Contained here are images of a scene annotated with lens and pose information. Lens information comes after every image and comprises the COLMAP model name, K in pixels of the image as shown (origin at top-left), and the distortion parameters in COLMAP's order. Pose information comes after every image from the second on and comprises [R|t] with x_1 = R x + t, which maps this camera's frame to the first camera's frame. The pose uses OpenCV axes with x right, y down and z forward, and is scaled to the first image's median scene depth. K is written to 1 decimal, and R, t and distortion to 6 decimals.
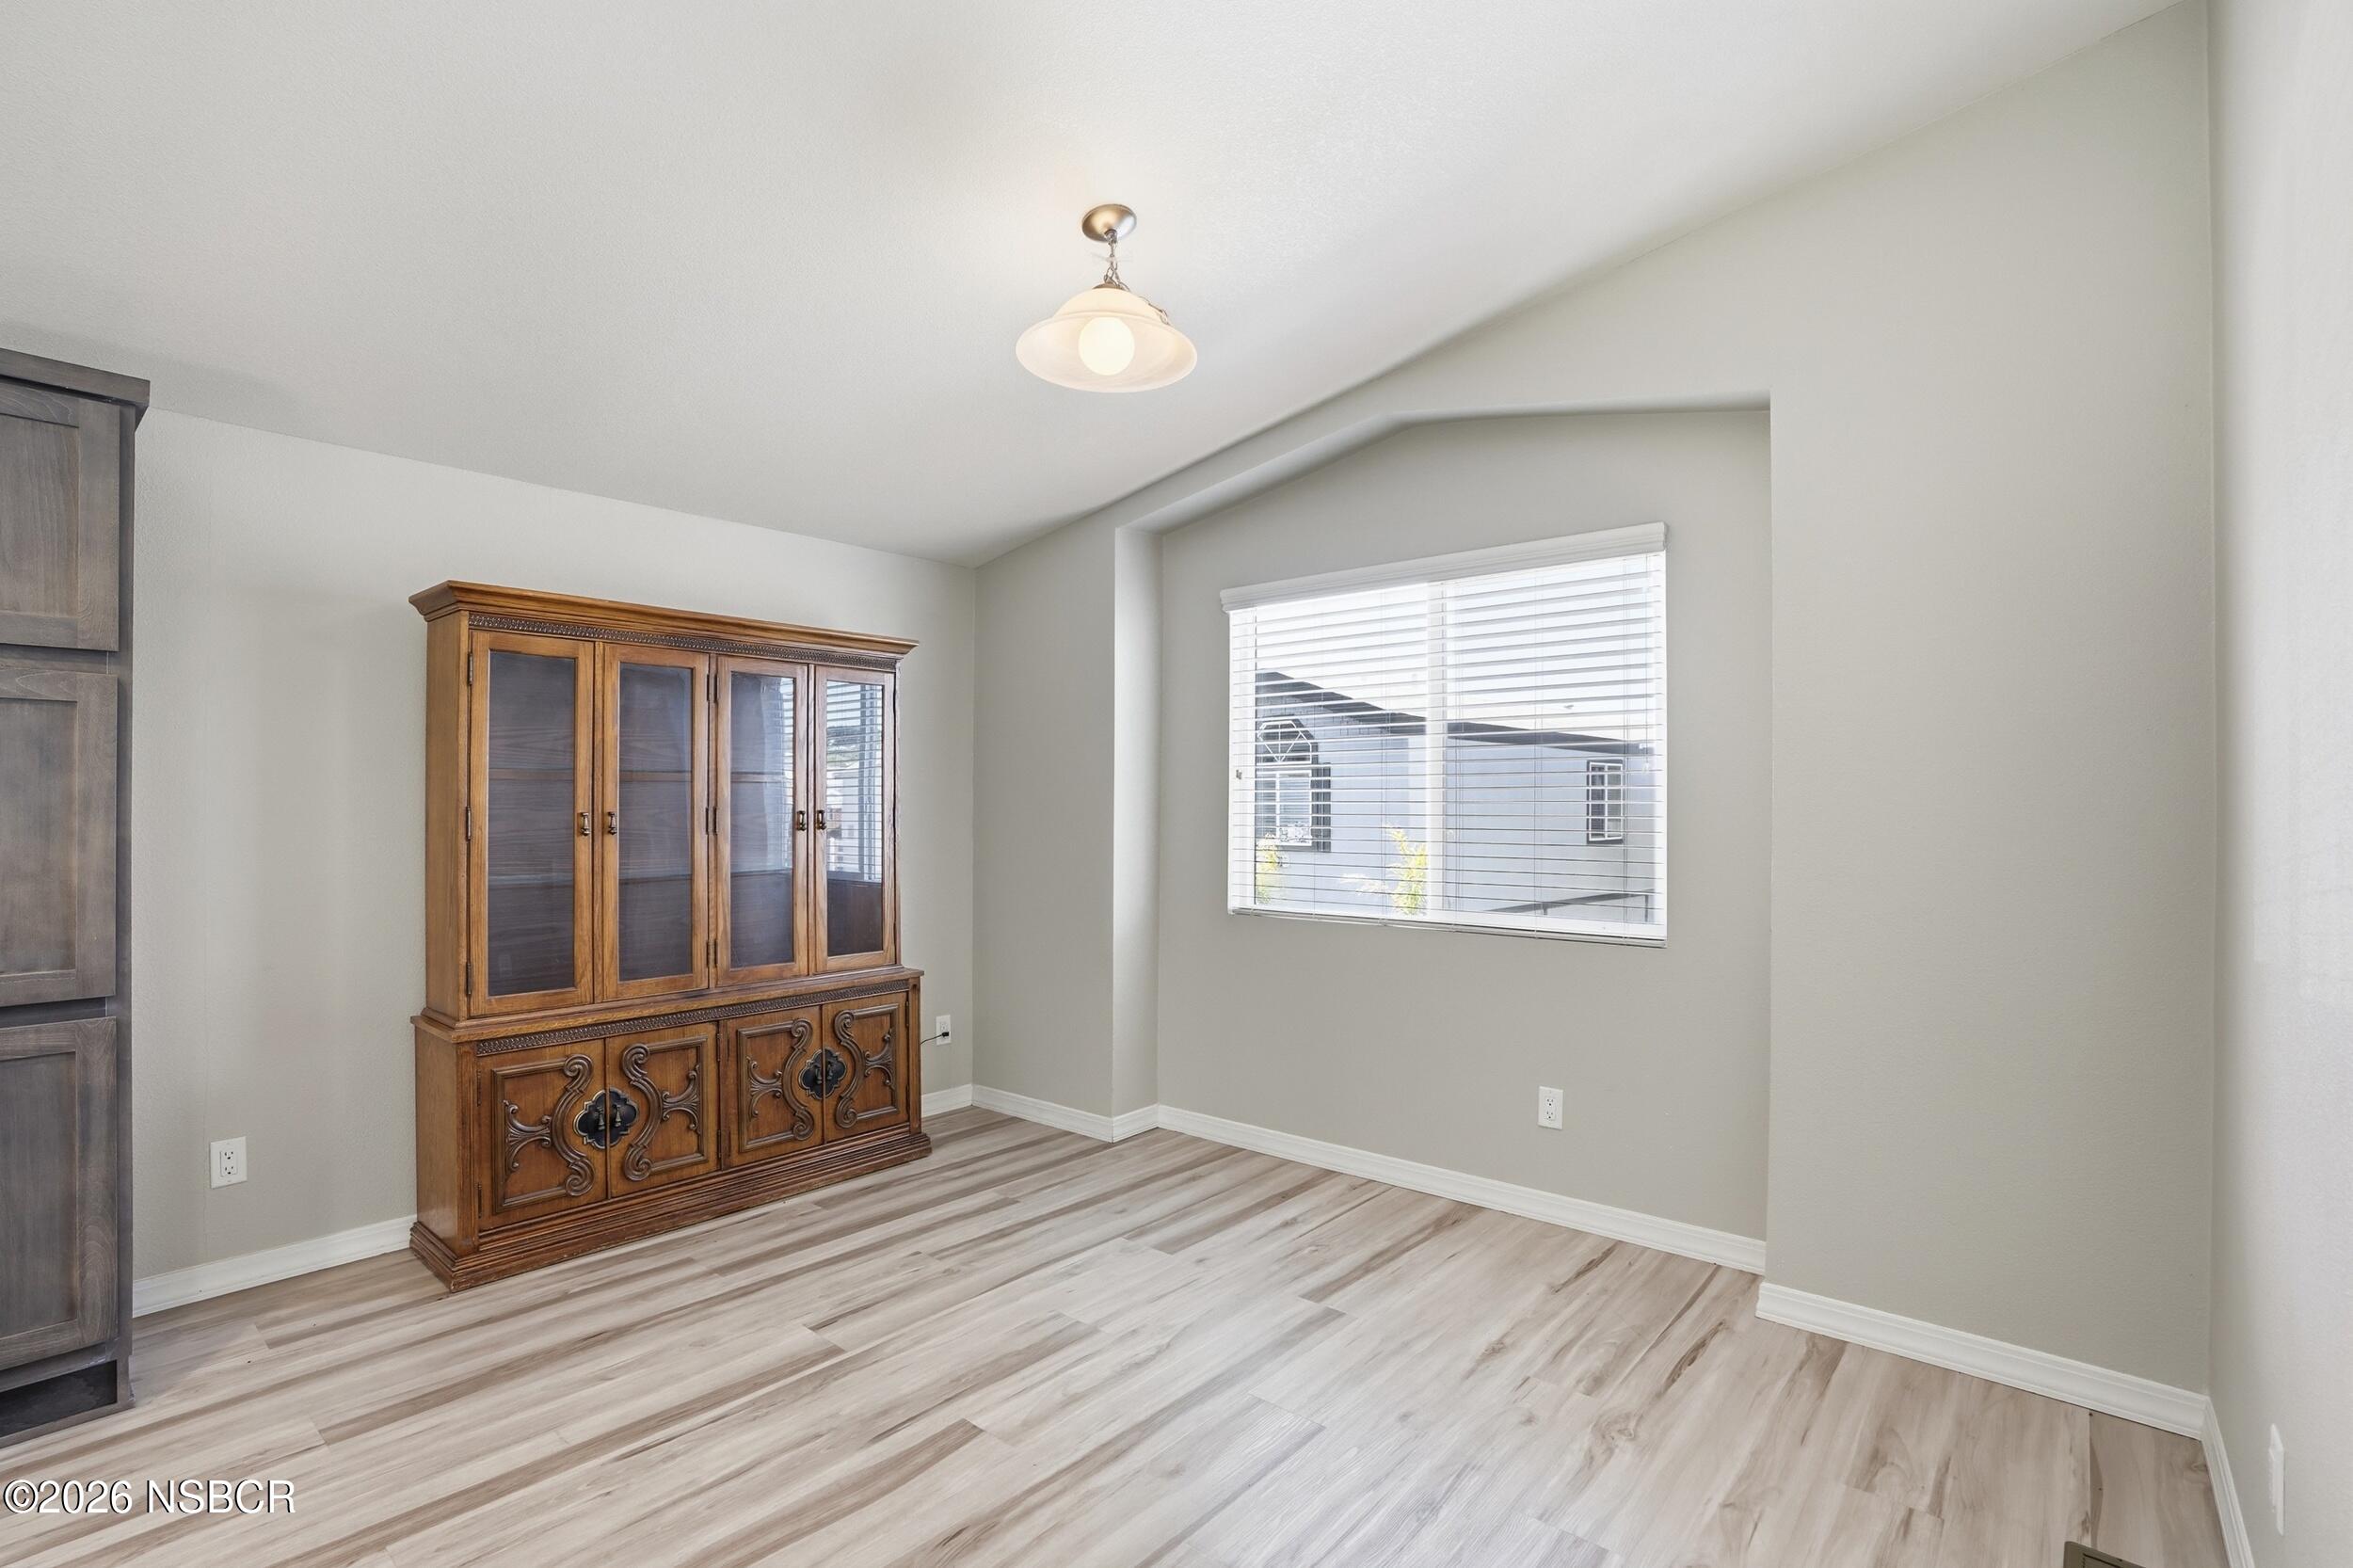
lens RADIAL K [[1108.2, 0, 1167.3], [0, 1108.2, 790.3], [0, 0, 1]] dist [-0.068171, 0.025628]
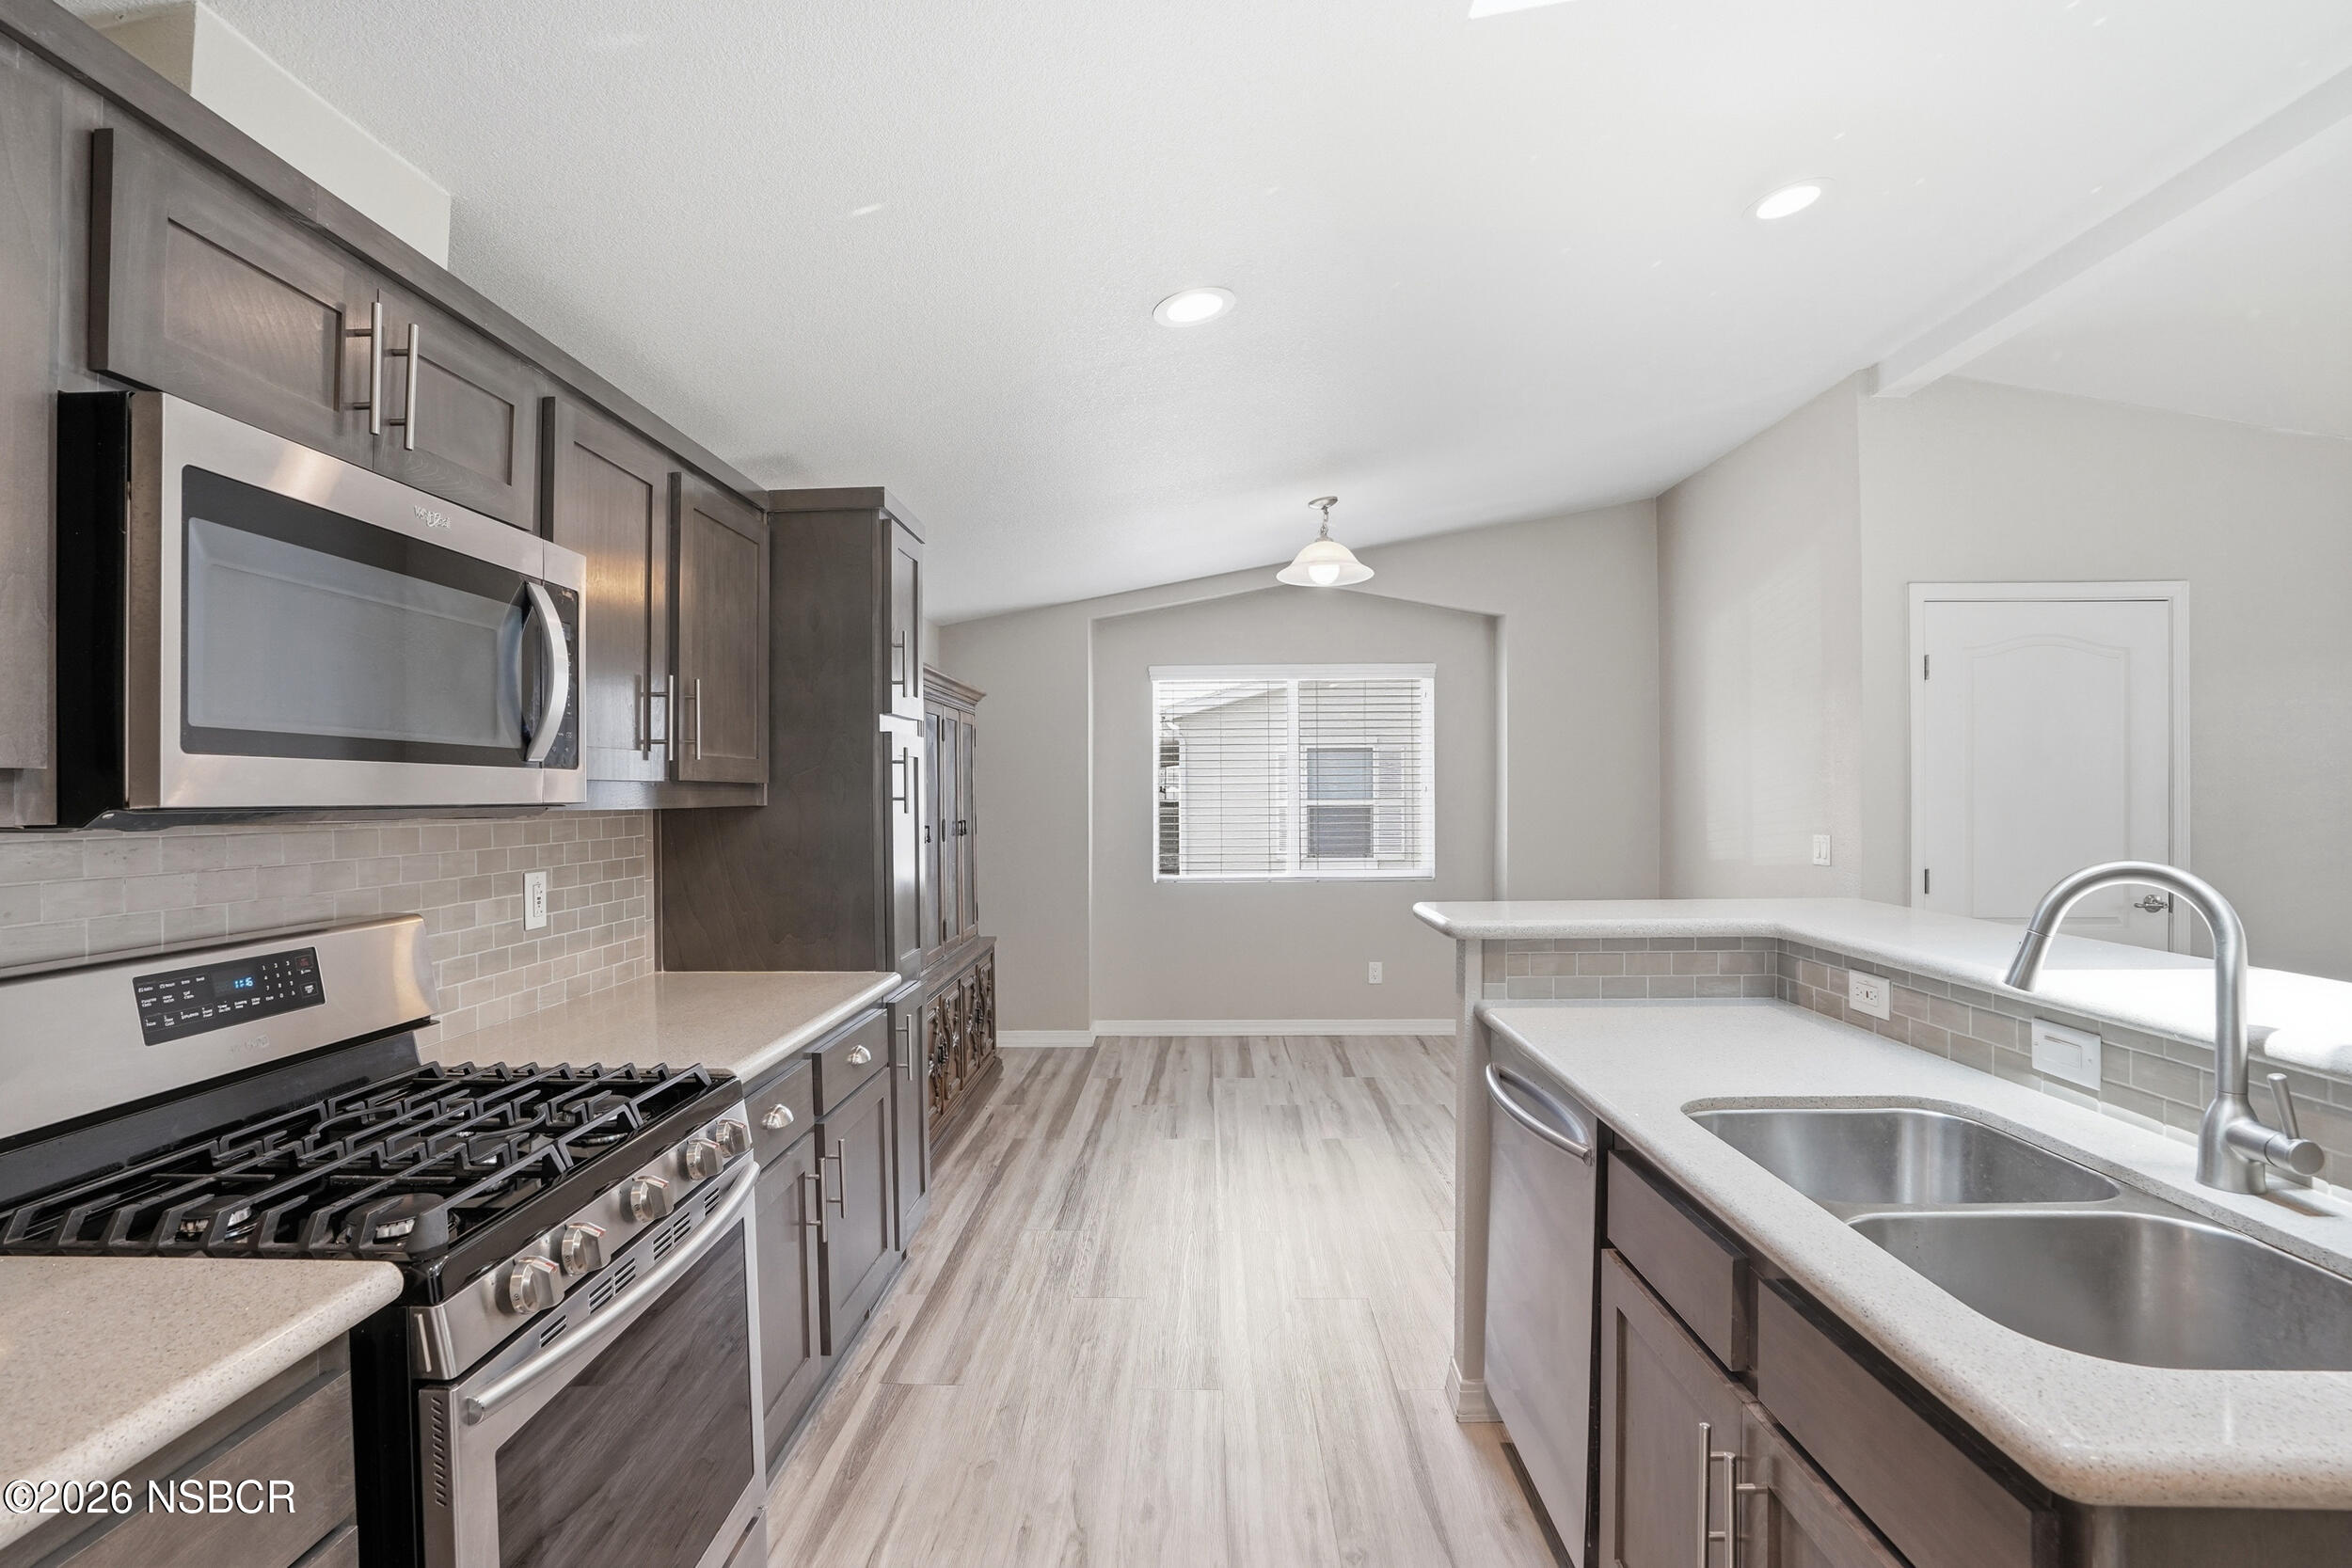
lens RADIAL K [[1107.6, 0, 1166.8], [0, 1107.6, 790.3], [0, 0, 1]] dist [-0.068171, 0.025628]
pose [[0.776732, -0.004795, 0.629813, -1.129894], [-0.001853, 0.999949, 0.009898, -0.036411], [-0.629829, -0.008855, 0.776683, -0.225592]]
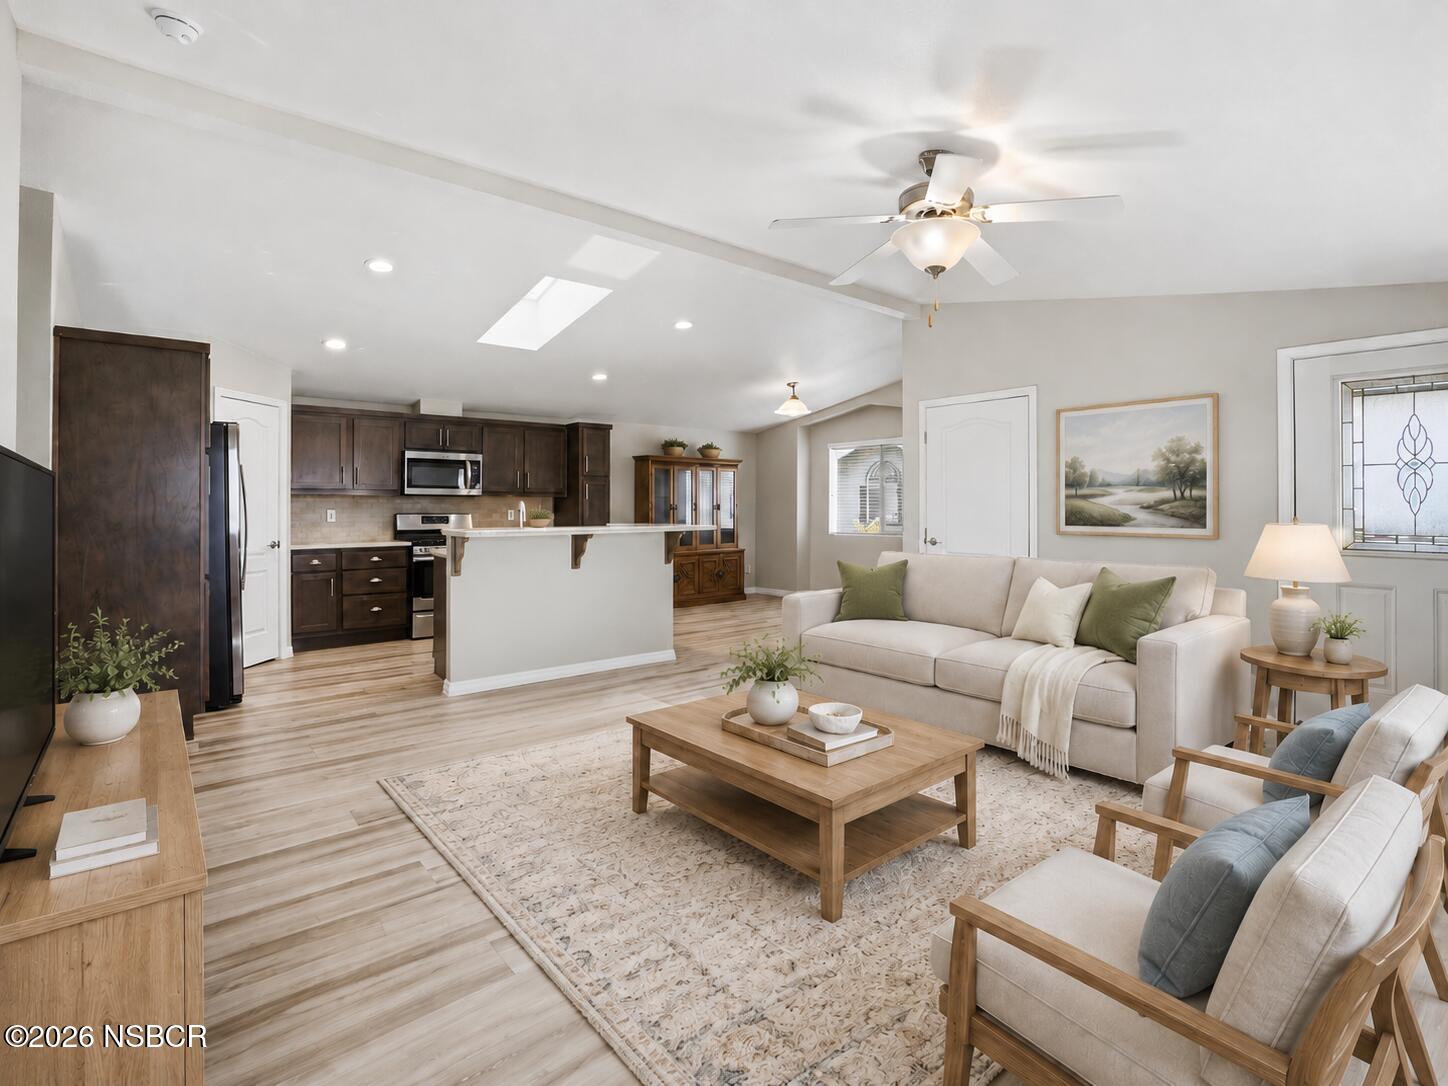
lens RADIAL K [[711.2, 0, 735.0], [0, 711.2, 516.2], [0, 0, 1]] dist [-0.066593, 0.031024]
pose [[0.988889, 0.001388, -0.148652, 0.126136], [0.002849, 0.999596, 0.028289, -0.017306], [0.148631, -0.028399, 0.988485, -1.704931]]
